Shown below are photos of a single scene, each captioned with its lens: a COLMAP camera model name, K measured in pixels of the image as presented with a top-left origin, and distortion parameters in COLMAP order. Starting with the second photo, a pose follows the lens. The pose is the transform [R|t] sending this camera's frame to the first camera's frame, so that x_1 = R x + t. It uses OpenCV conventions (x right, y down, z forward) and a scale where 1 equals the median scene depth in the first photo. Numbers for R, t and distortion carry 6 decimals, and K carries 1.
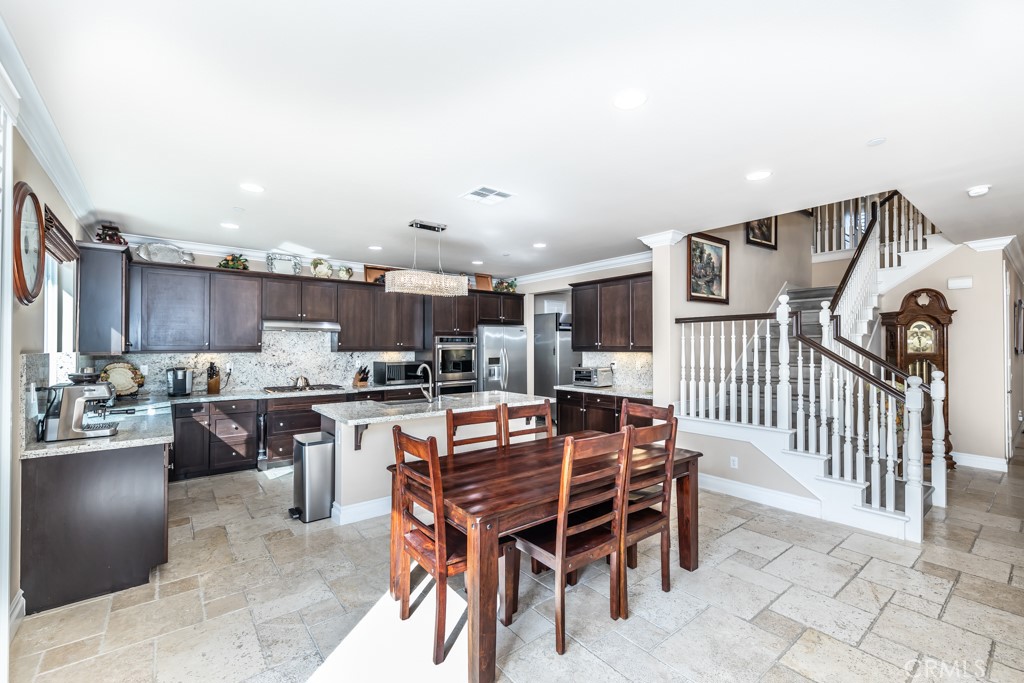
lens RADIAL K [[429.0, 0, 514.3], [0, 429.0, 343.6], [0, 0, 1]] dist [0.012548, -0.001743]
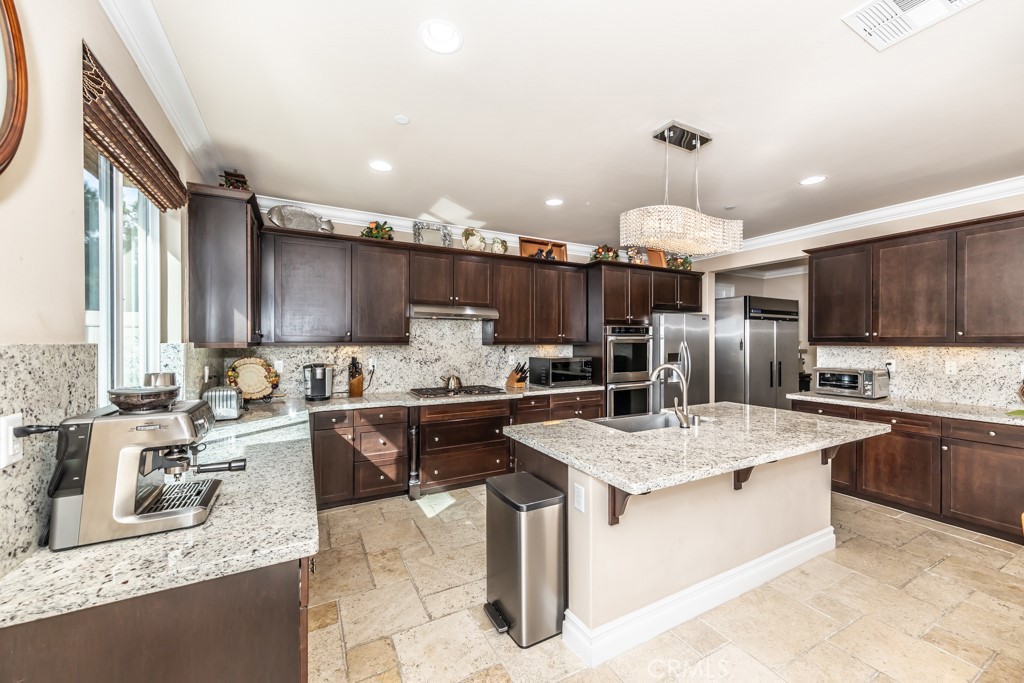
lens RADIAL K [[389.5, 0, 518.9], [0, 389.5, 344.0], [0, 0, 1]] dist [0.005440, -0.000267]
pose [[0.984843, 0.002423, -0.173433, -0.273024], [-0.000048, 0.999906, 0.013698, 0.008643], [0.173450, -0.013482, 0.984750, 0.340779]]
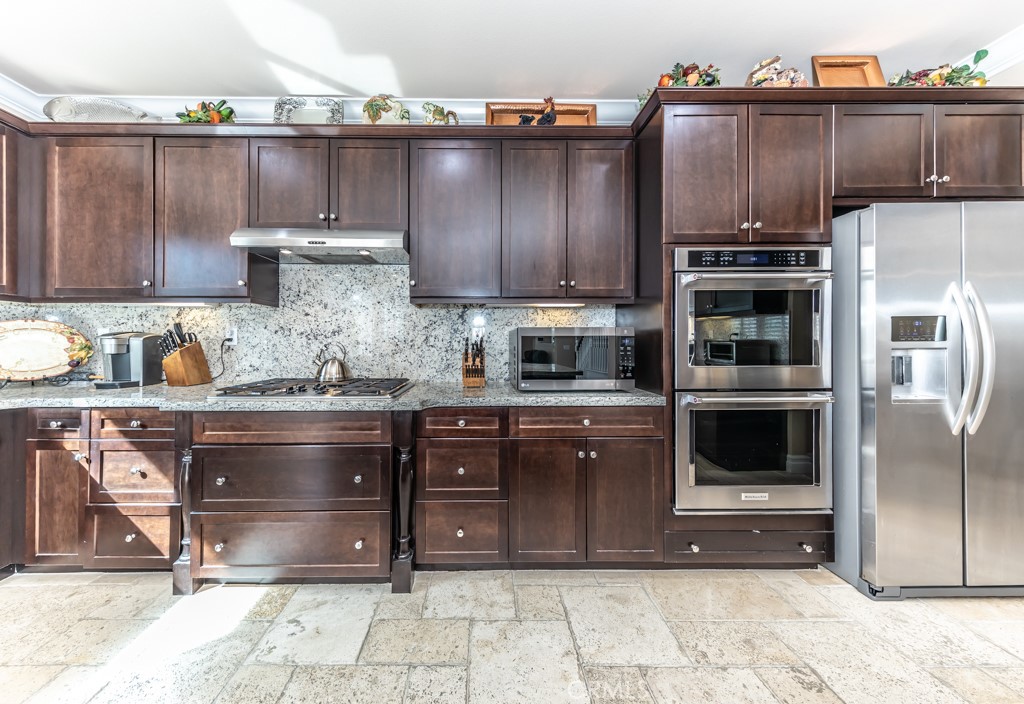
lens RADIAL K [[342.3, 0, 483.8], [0, 342.3, 342.6], [0, 0, 1]] dist [0.004227, -0.000421]
pose [[0.784855, -0.001868, -0.619677, -0.171779], [0.002272, 0.999997, -0.000136, 0.066150], [0.619675, -0.001301, 0.784857, 0.892471]]
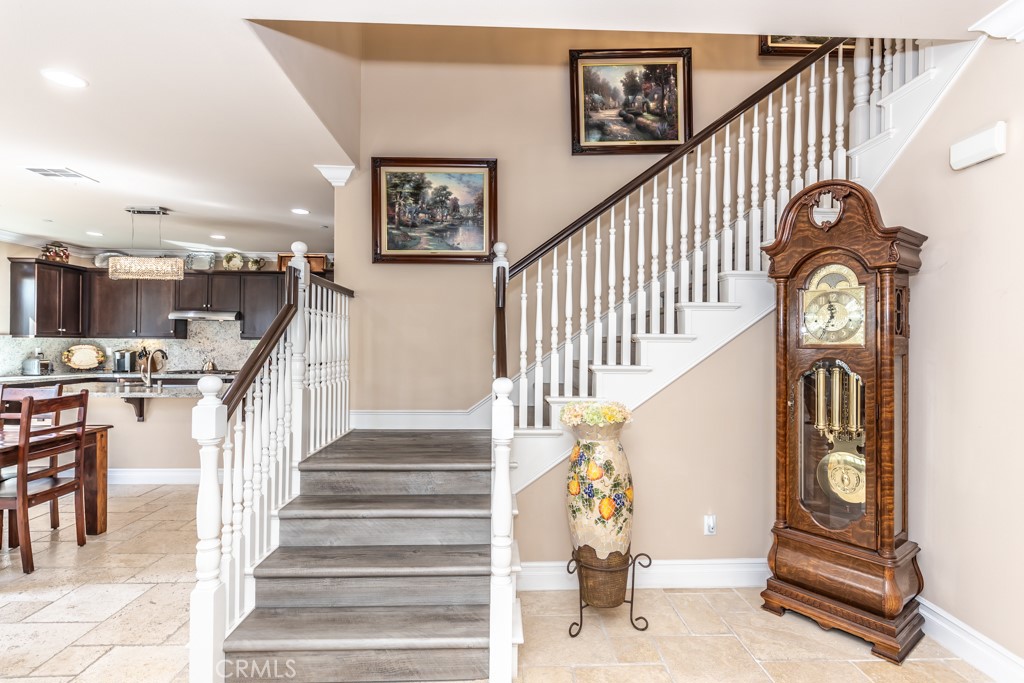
lens RADIAL K [[518.2, 0, 507.5], [0, 518.2, 339.2], [0, 0, 1]] dist [0.022644, 0.002992]
pose [[0.791203, 0.004638, -0.611536, 0.996990], [-0.007394, 0.999971, -0.001982, 0.018026], [0.611509, 0.006090, 0.791214, 0.448863]]
